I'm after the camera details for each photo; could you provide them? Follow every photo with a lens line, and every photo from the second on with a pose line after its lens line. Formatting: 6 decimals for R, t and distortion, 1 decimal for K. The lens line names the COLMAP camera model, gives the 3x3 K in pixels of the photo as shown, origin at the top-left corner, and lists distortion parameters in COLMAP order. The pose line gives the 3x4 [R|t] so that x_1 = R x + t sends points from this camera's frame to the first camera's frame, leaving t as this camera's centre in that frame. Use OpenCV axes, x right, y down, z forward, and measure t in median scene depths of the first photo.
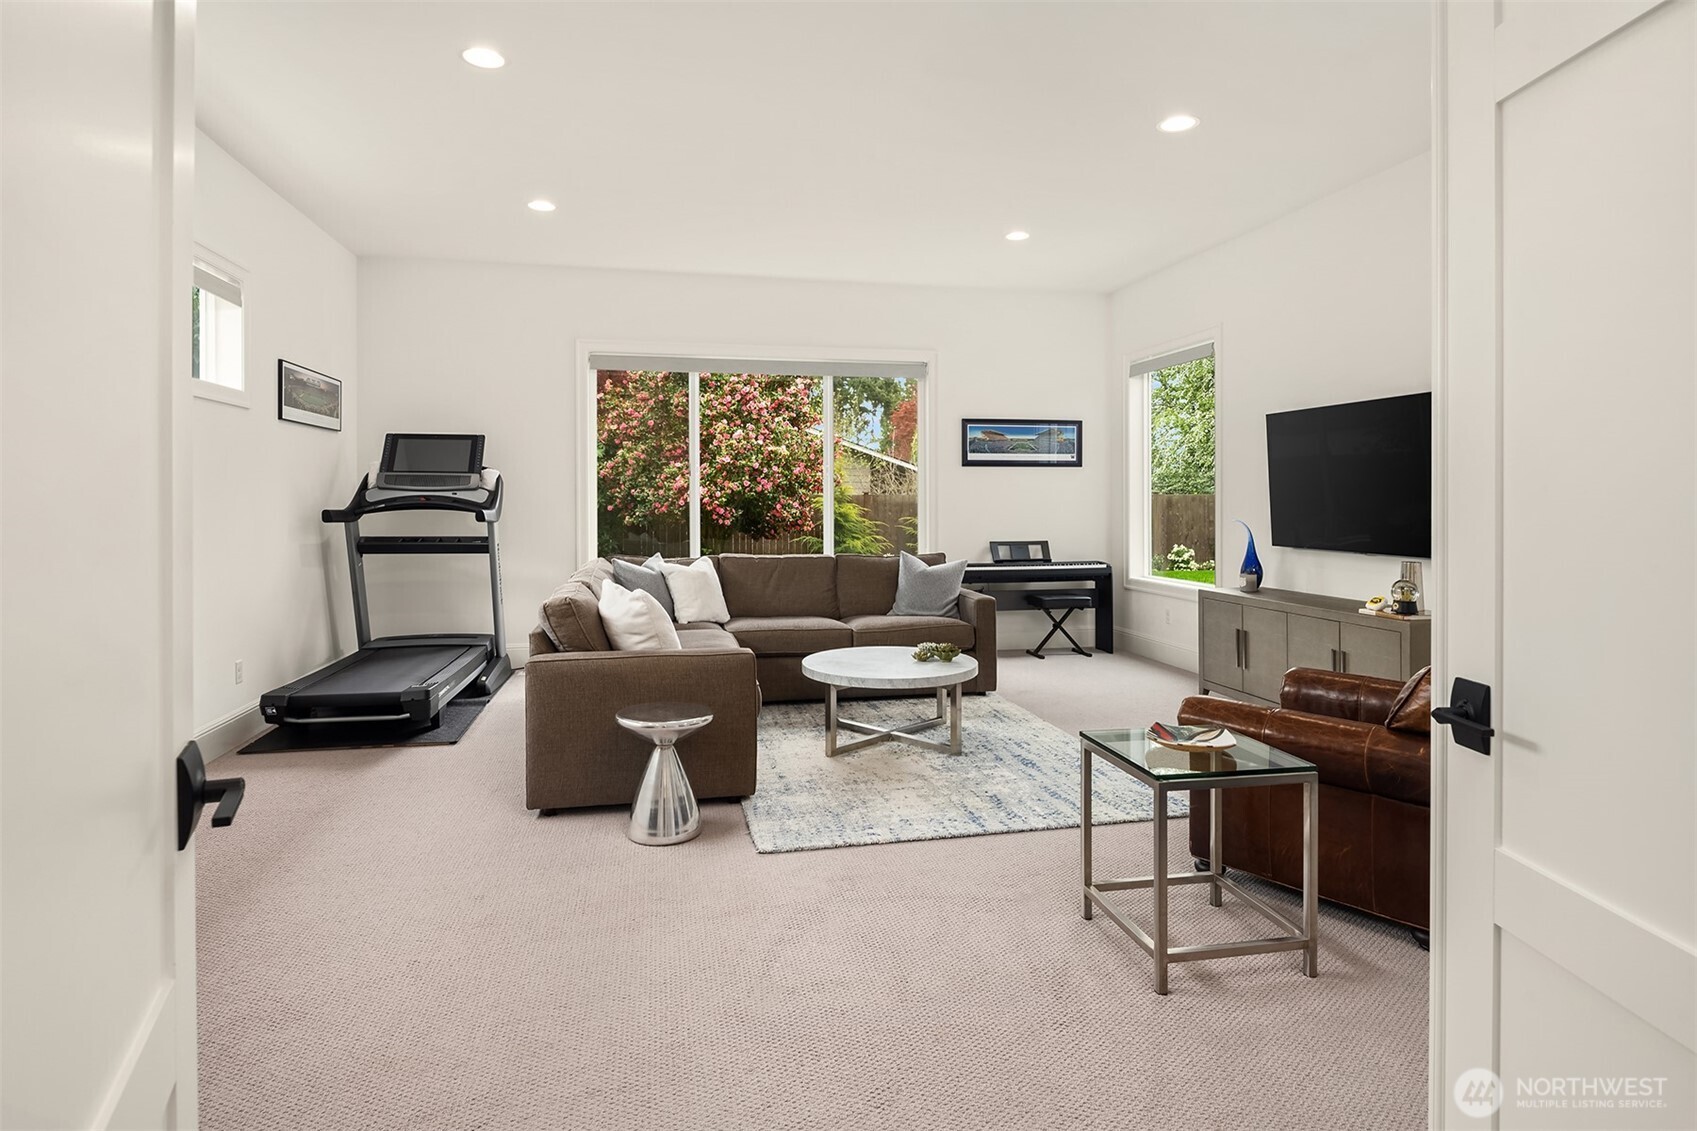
lens RADIAL K [[915.5, 0, 848.5], [0, 915.5, 503.0], [0, 0, 1]] dist [-0.005915, -0.002305]
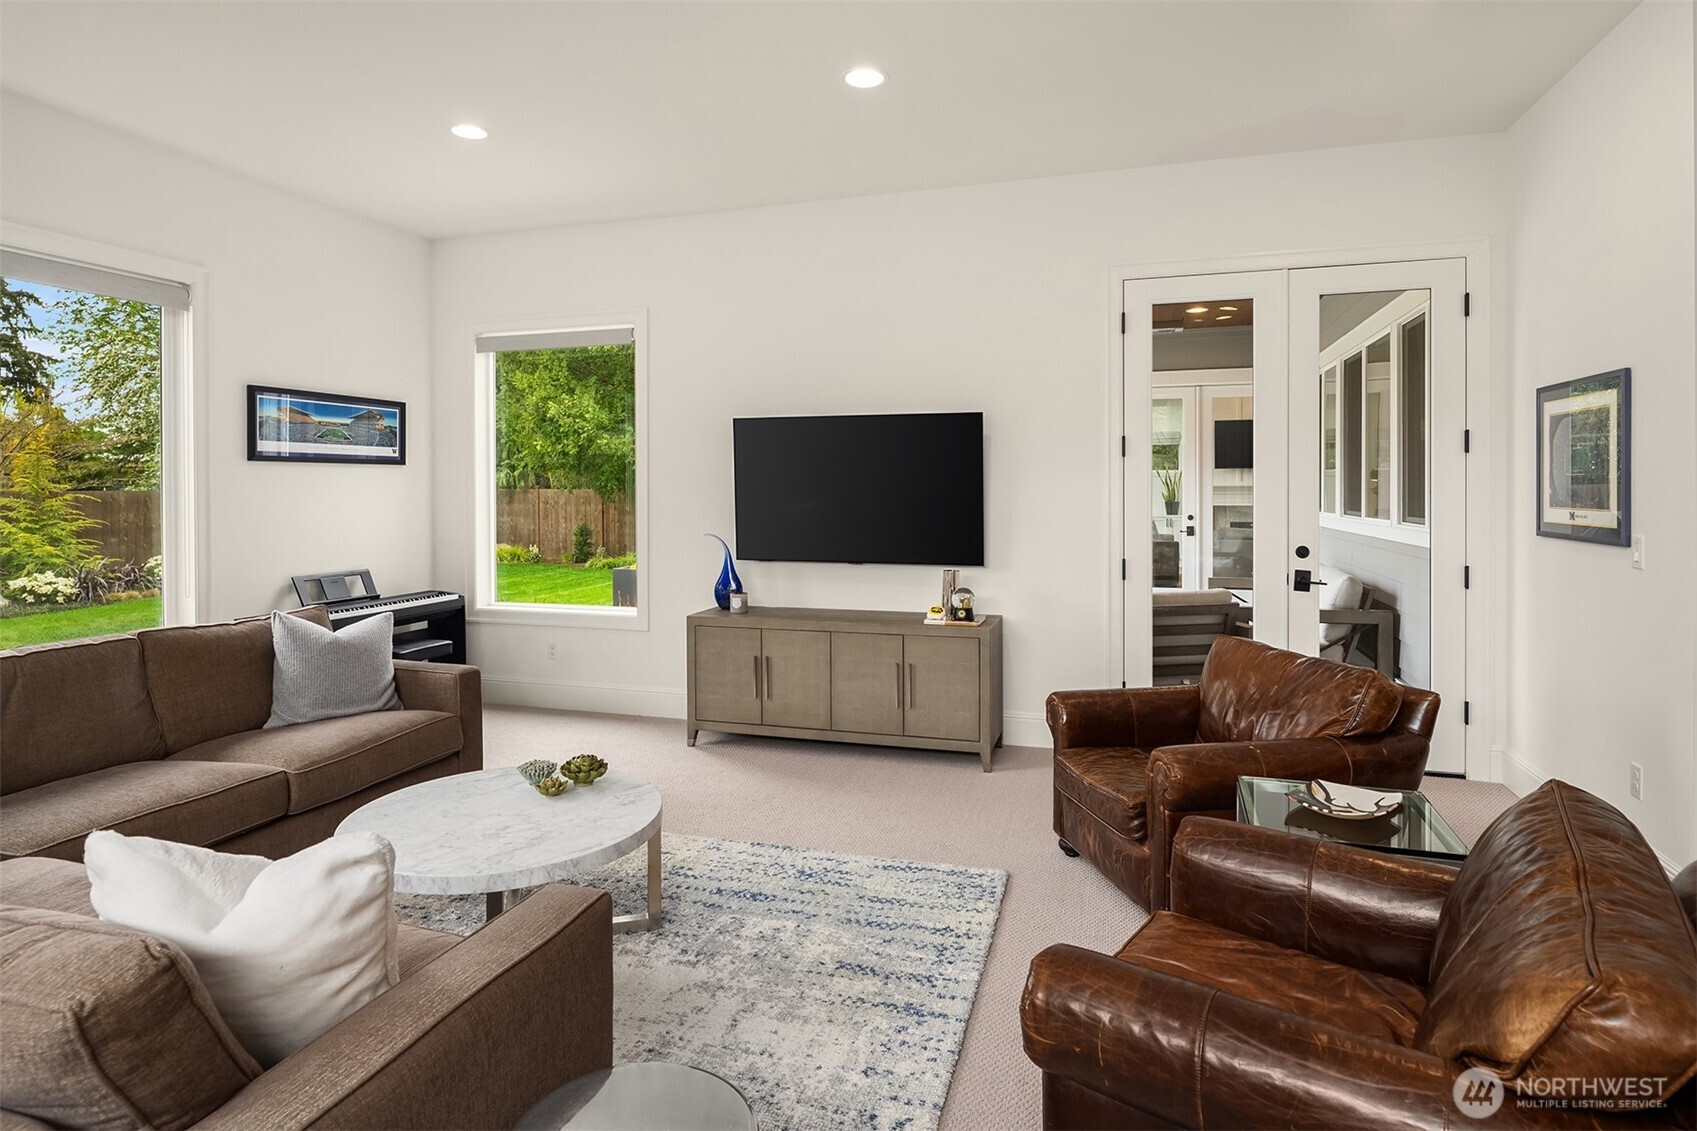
lens RADIAL K [[915.5, 0, 848.5], [0, 915.5, 503.0], [0, 0, 1]] dist [-0.005915, -0.002305]
pose [[0.494352, -0.014691, 0.869138, -0.288083], [0.006294, 0.999891, 0.013321, -0.022605], [-0.869239, -0.001115, 0.494390, 0.443015]]
